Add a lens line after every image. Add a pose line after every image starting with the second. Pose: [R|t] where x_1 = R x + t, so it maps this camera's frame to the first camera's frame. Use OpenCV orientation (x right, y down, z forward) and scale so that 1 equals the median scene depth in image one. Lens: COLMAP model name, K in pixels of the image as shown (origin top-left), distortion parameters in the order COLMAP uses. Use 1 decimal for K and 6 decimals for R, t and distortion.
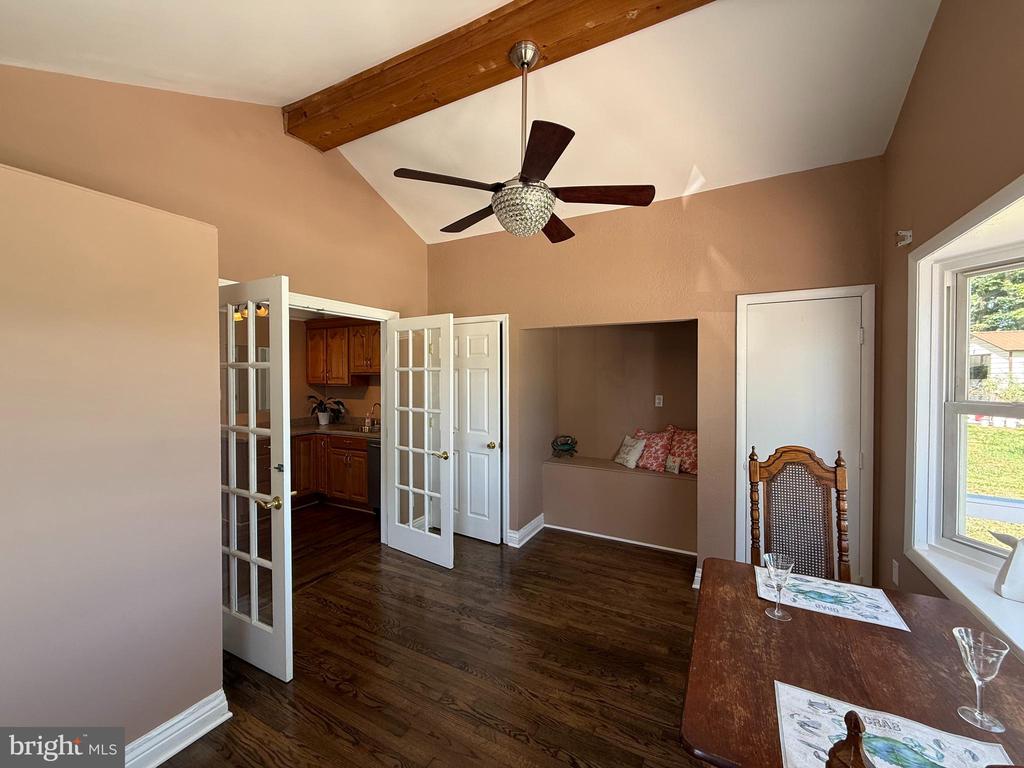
lens RADIAL K [[409.3, 0, 512.0], [0, 409.3, 383.4], [0, 0, 1]] dist [0.003231, 0.000094]
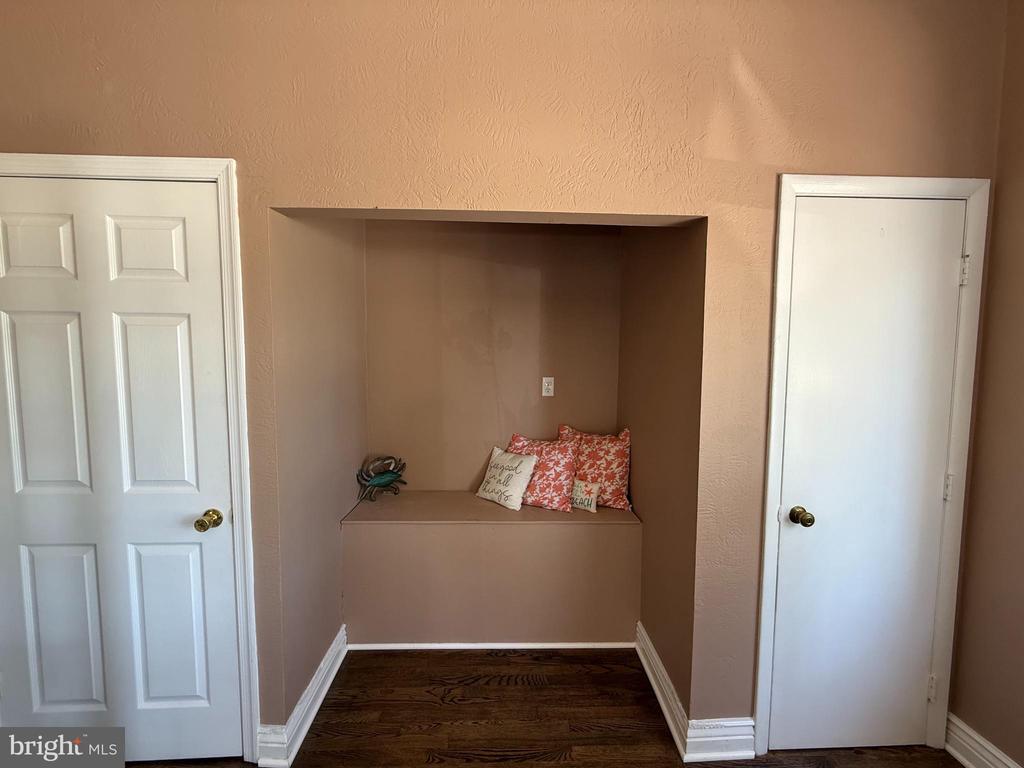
lens RADIAL K [[435.1, 0, 503.3], [0, 435.1, 383.0], [0, 0, 1]] dist [-0.003286, -0.000657]
pose [[0.878975, -0.028179, 0.476035, 0.002577], [0.001744, 0.998436, 0.055882, 0.003382], [-0.476865, -0.048289, 0.877649, 0.521799]]
